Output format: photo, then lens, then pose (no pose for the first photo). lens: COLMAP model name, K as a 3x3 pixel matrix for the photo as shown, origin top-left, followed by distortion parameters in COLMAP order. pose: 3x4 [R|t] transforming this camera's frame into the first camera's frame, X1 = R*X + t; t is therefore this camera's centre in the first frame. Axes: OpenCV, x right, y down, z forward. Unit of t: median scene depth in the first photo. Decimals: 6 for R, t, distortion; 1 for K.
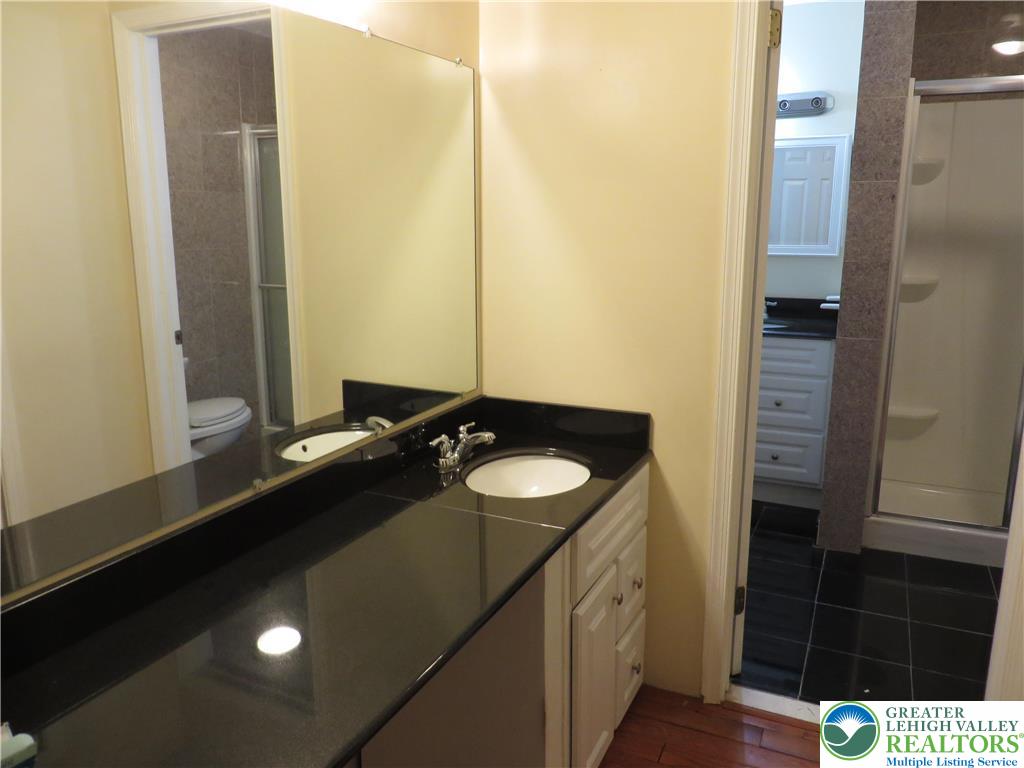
lens RADIAL K [[770.6, 0, 512.0], [0, 770.6, 384.0], [0, 0, 1]] dist [-0.012937, -0.000398]
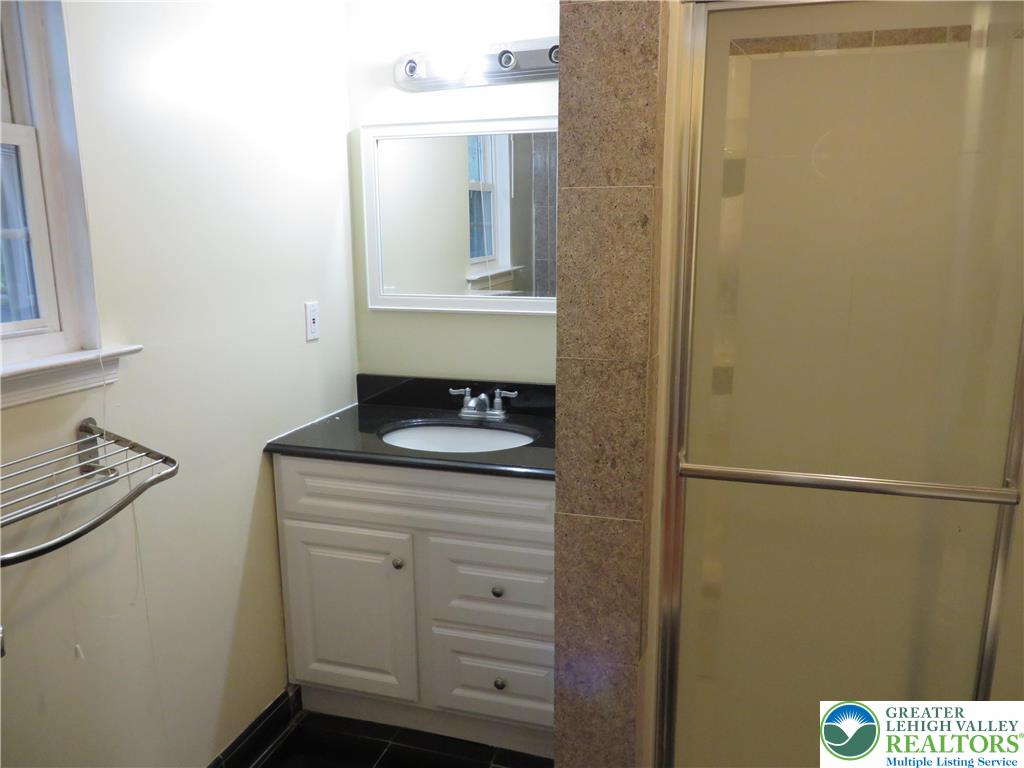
lens RADIAL K [[770.6, 0, 512.0], [0, 770.6, 384.0], [0, 0, 1]] dist [-0.012937, -0.000398]
pose [[0.989081, -0.032840, 0.143665, 0.338481], [0.035163, 0.999288, -0.013660, -0.138890], [-0.143114, 0.018562, 0.989532, 0.542712]]
